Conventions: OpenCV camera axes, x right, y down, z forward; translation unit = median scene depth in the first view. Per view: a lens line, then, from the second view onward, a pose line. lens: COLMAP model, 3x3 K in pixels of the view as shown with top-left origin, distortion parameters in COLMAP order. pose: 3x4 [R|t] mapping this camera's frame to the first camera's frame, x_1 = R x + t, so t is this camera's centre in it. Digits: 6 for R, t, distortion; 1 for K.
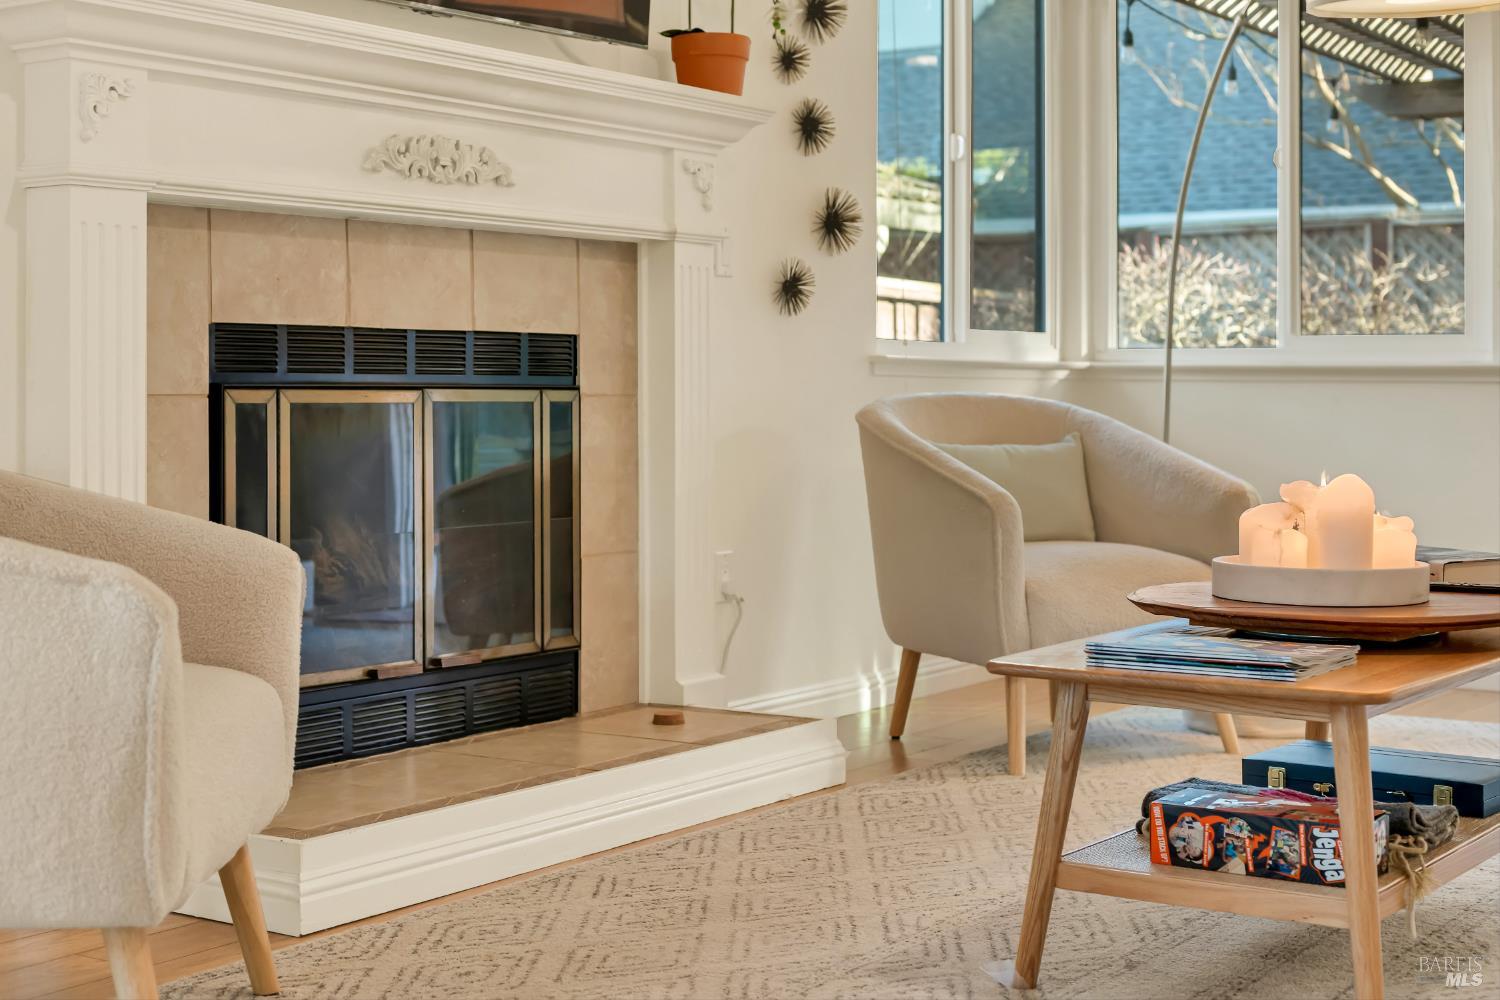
lens RADIAL K [[2212.9, 0, 750.7], [0, 2212.9, 378.3], [0, 0, 1]] dist [0.000983, -0.023891]
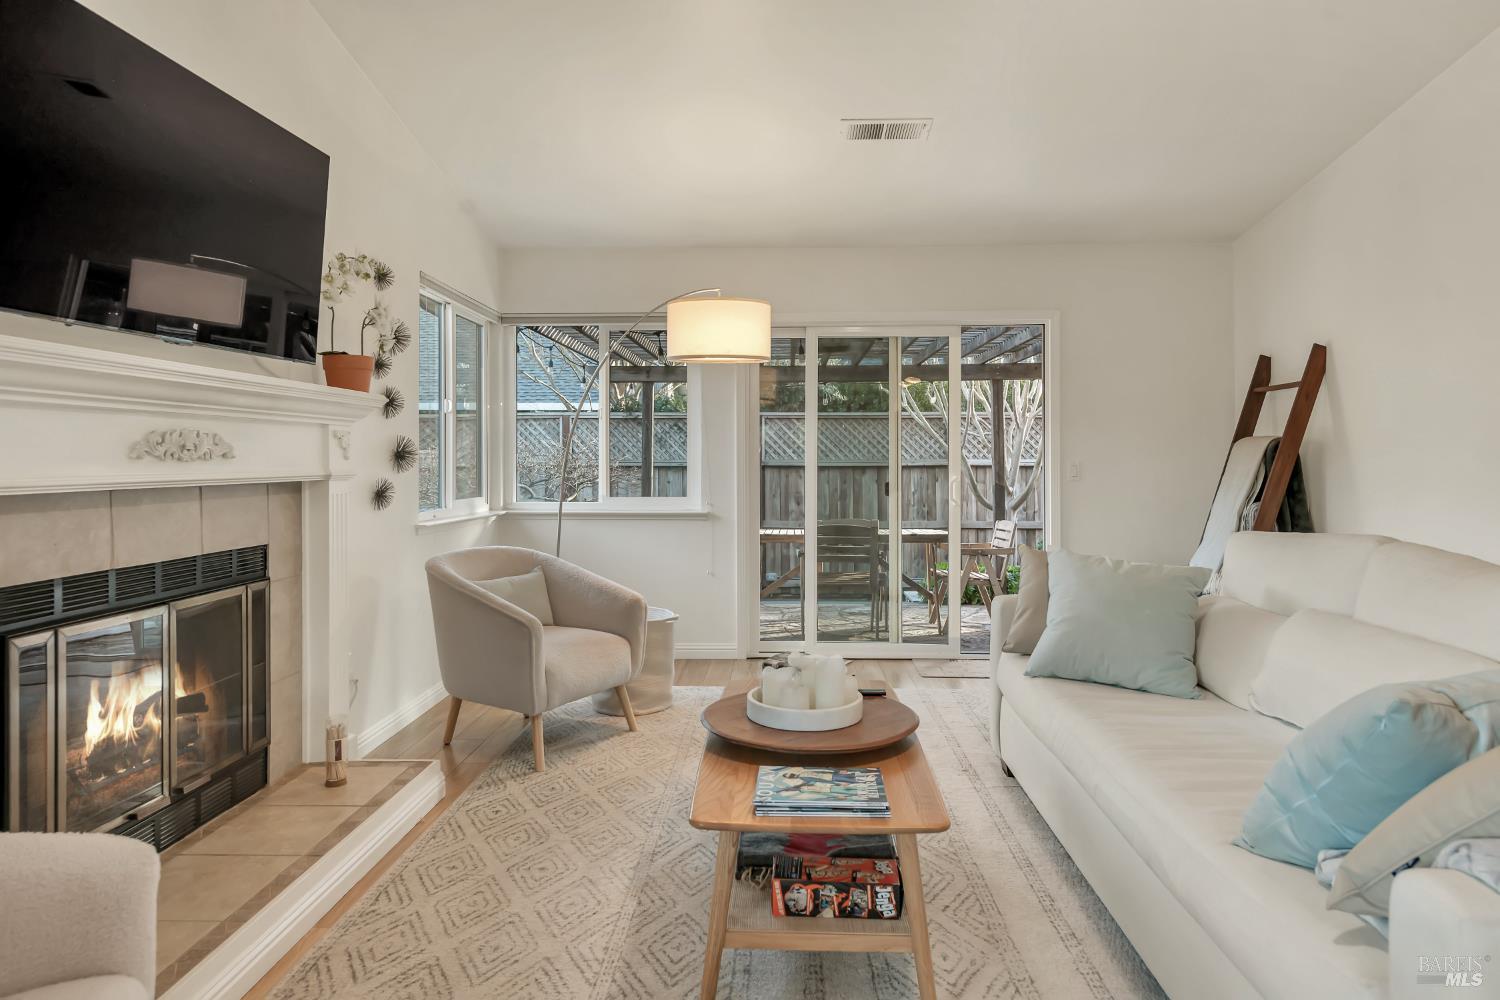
lens RADIAL K [[888.8, 0, 751.6], [0, 888.8, 451.4], [0, 0, 1]] dist [0.006352, -0.000768]
pose [[0.850152, 0.000727, 0.526537, -0.134117], [0.002266, 0.999985, -0.005040, -0.092079], [-0.526532, 0.005478, 0.850137, 0.314116]]
